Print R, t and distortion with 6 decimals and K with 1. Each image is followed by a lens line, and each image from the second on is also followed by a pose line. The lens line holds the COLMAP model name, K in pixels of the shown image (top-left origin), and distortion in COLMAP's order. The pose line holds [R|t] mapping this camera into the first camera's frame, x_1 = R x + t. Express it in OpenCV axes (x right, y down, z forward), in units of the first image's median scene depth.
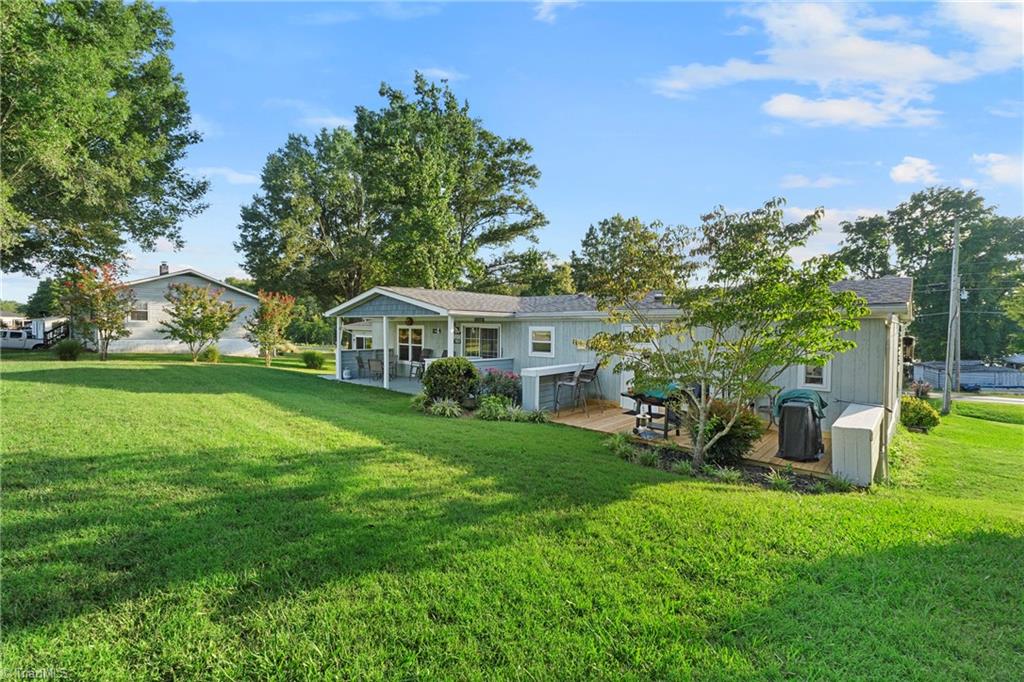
lens RADIAL K [[442.1, 0, 511.6], [0, 442.1, 338.9], [0, 0, 1]] dist [-0.010132, -0.000052]
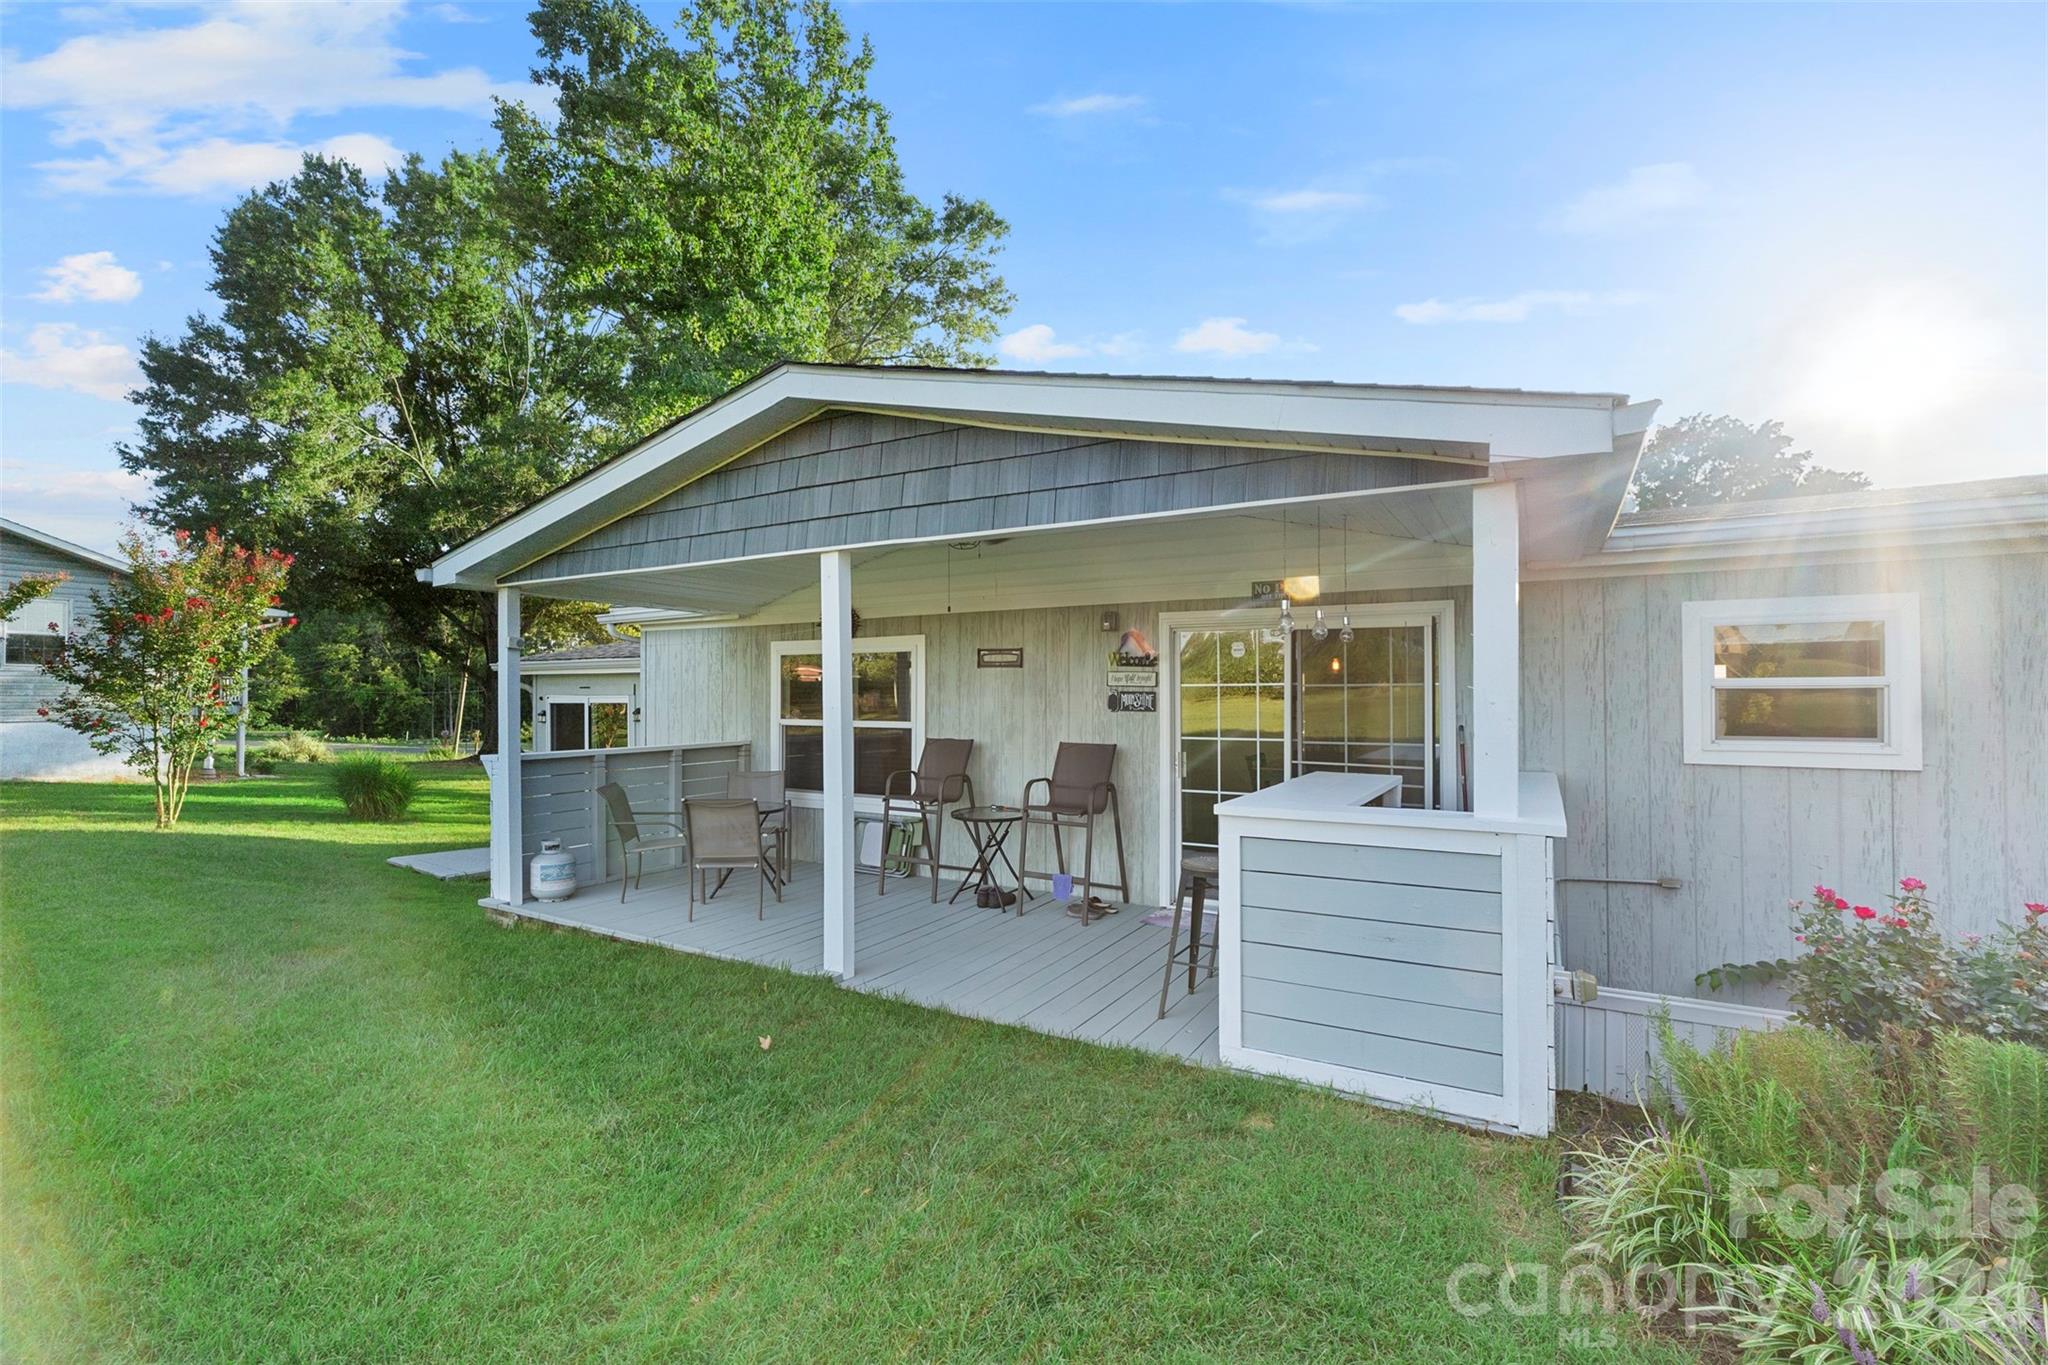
lens RADIAL K [[884.2, 0, 1030.0], [0, 884.2, 690.5], [0, 0, 1]] dist [-0.010132, -0.000052]
pose [[0.977313, -0.011040, 0.211511, -0.086318], [0.017406, 0.999449, -0.028260, 0.003960], [-0.211083, 0.031300, 0.976967, 0.197514]]
